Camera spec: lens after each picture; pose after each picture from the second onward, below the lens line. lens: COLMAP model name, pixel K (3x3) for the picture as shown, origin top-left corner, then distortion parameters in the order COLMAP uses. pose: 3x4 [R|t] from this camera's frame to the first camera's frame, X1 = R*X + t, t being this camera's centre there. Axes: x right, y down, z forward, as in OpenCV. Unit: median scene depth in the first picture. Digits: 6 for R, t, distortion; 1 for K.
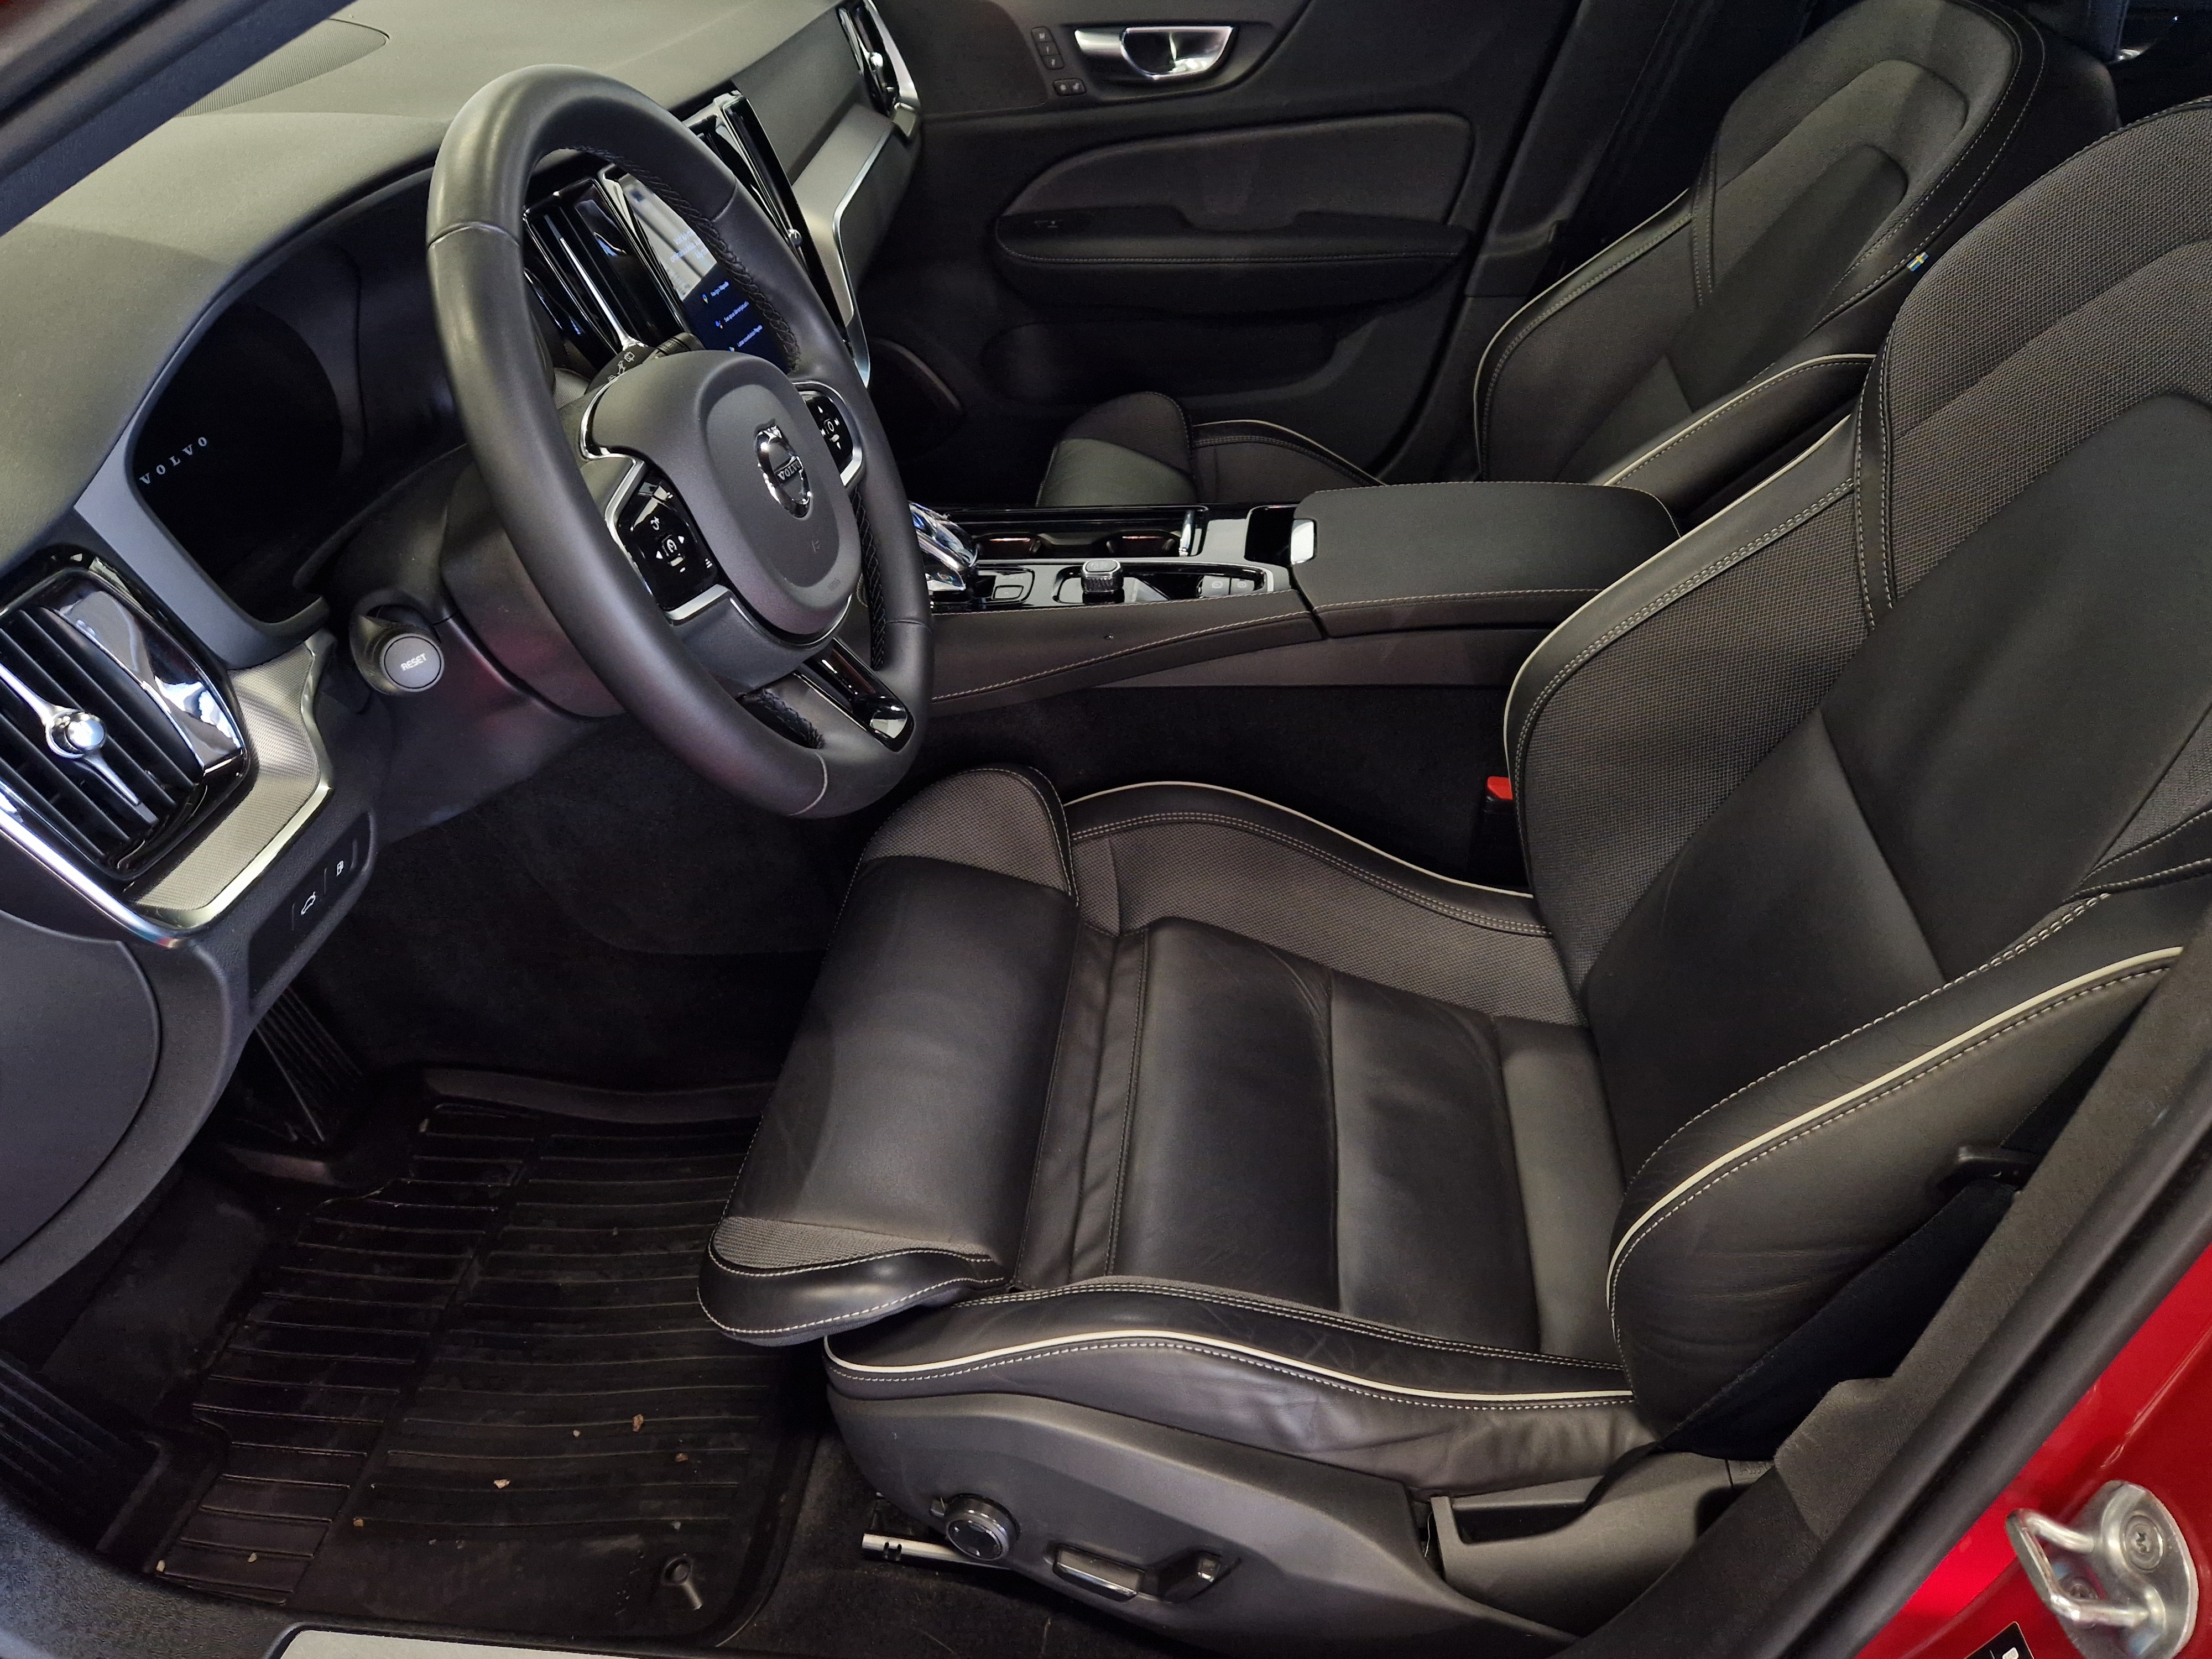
lens RADIAL K [[1496.9, 0, 1106.0], [0, 1496.9, 829.5], [0, 0, 1]] dist [0.000708, -0.036198]
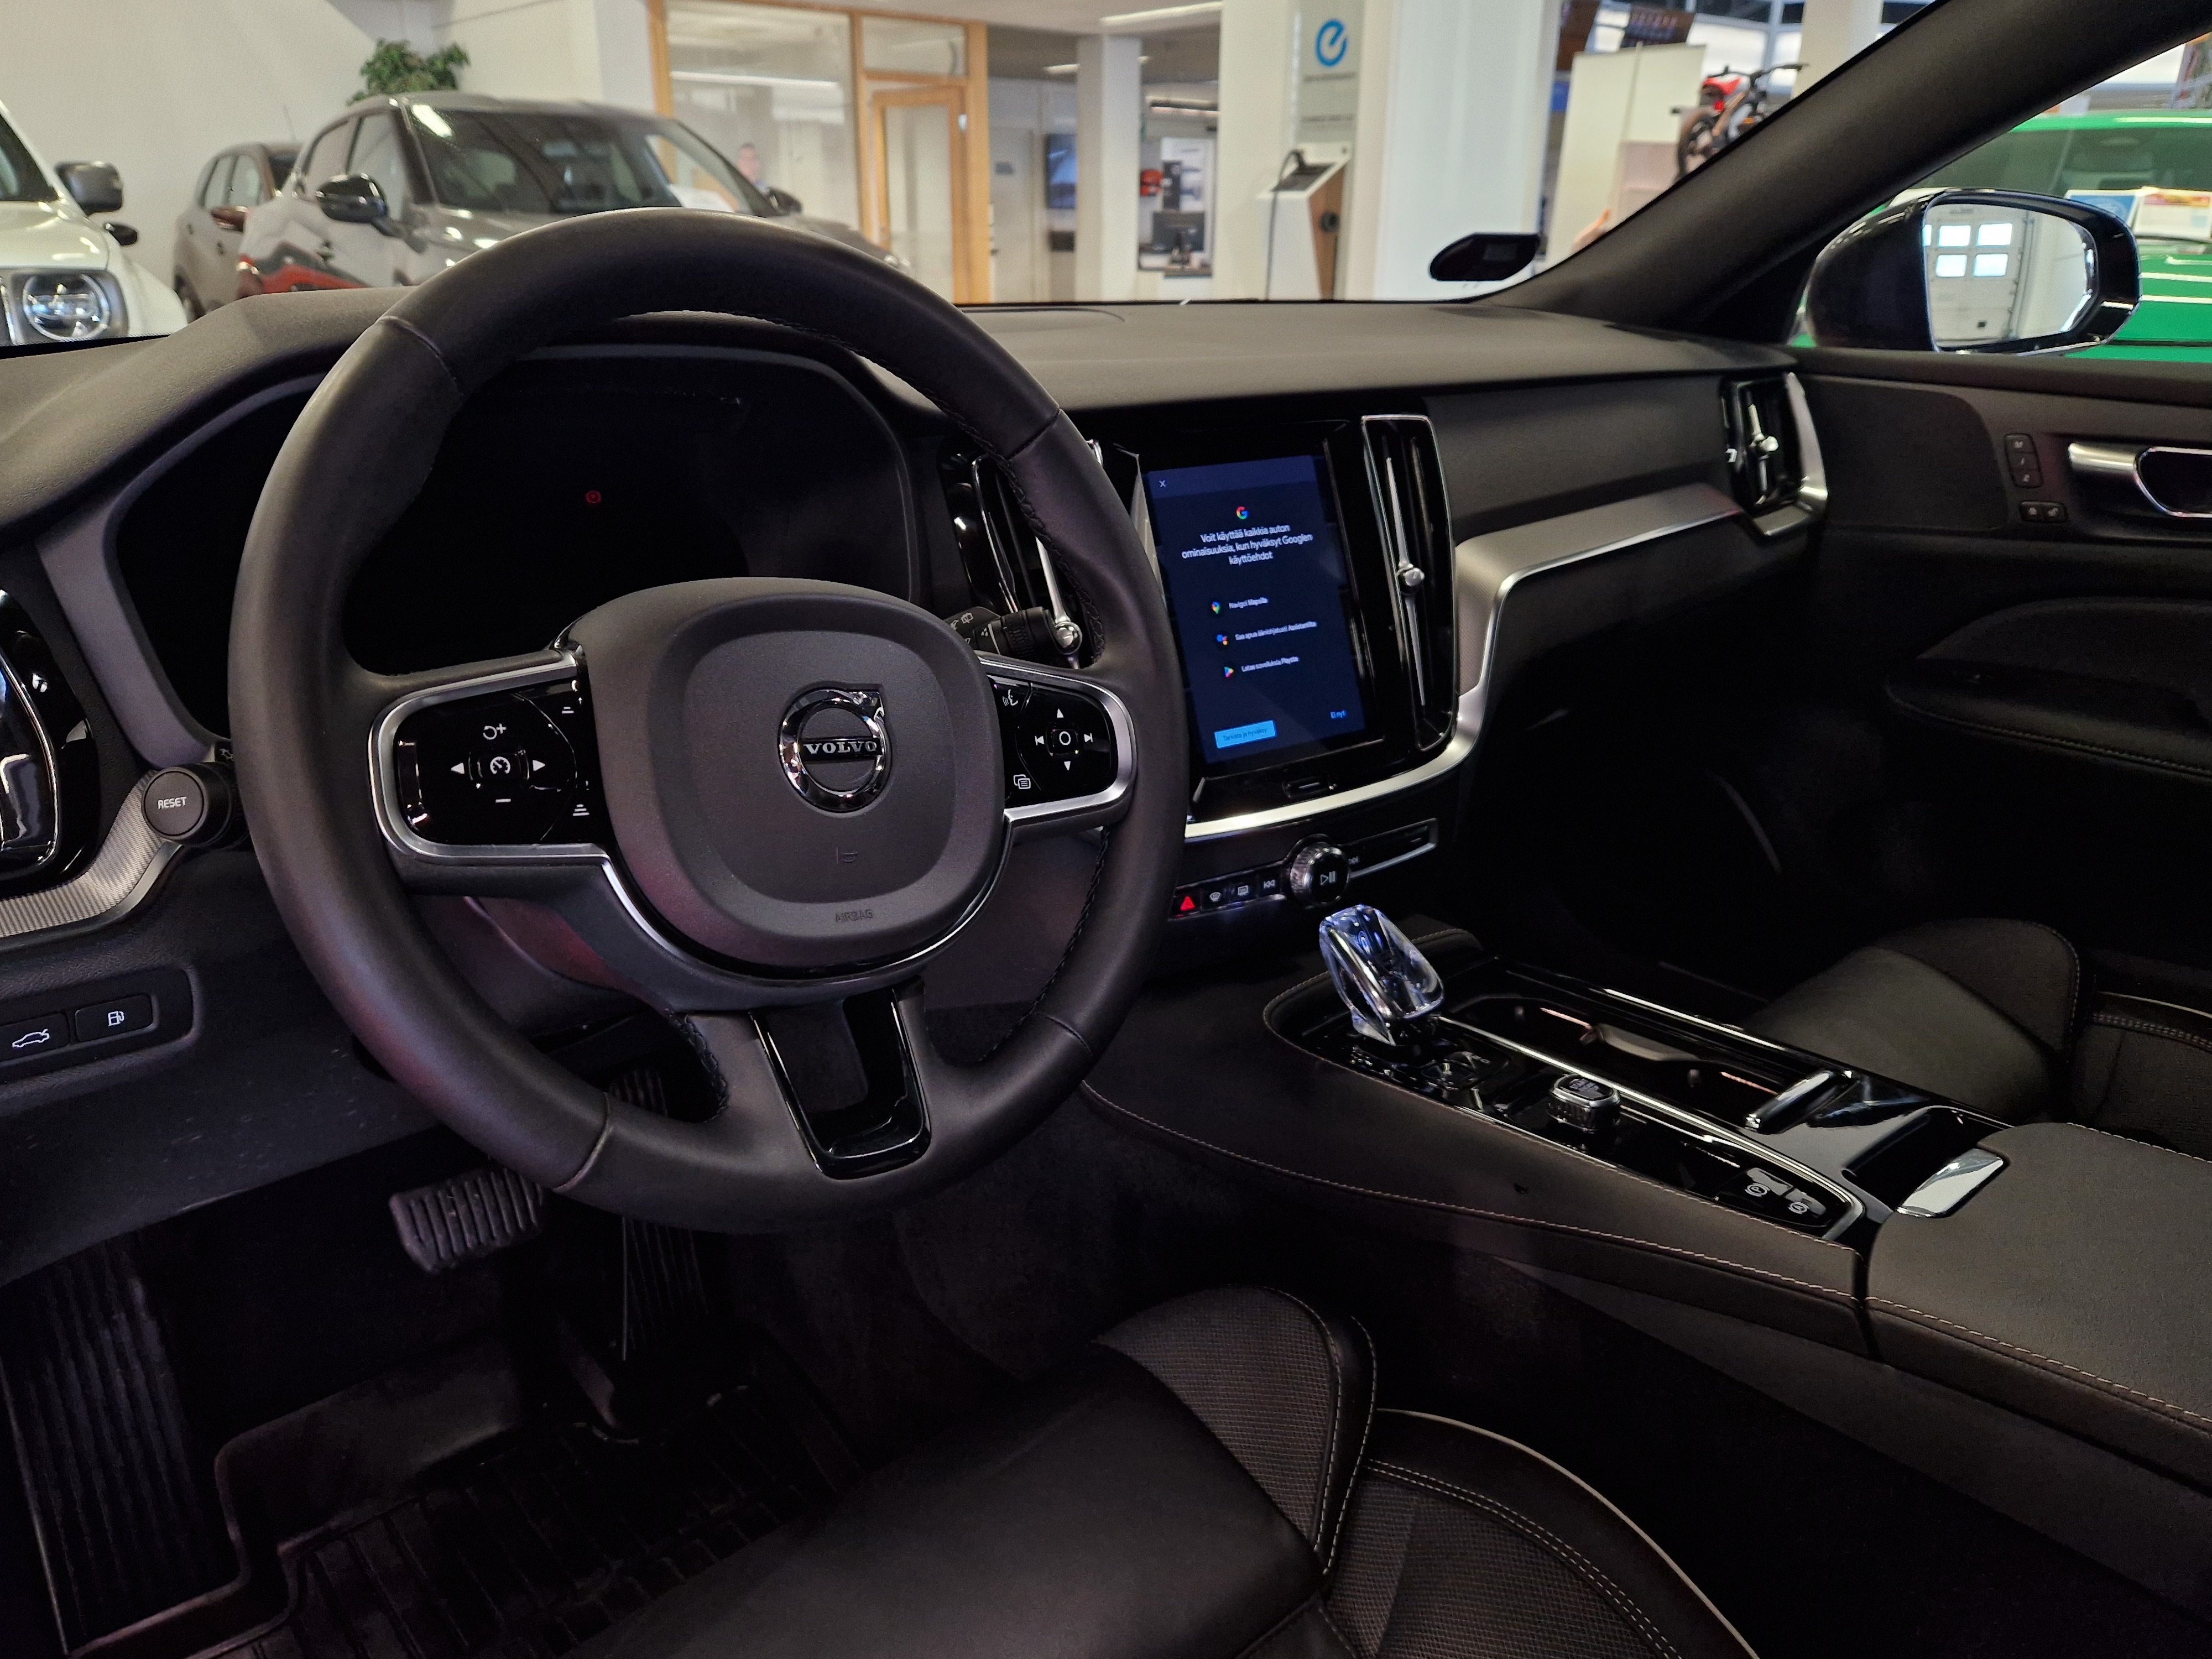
lens RADIAL K [[1496.9, 0, 1106.0], [0, 1496.9, 829.5], [0, 0, 1]] dist [0.000708, -0.036198]
pose [[0.713351, 0.251296, -0.654202, 0.166801], [-0.419275, 0.901039, -0.111071, -0.082484], [0.561550, 0.353523, 0.748119, 0.252965]]
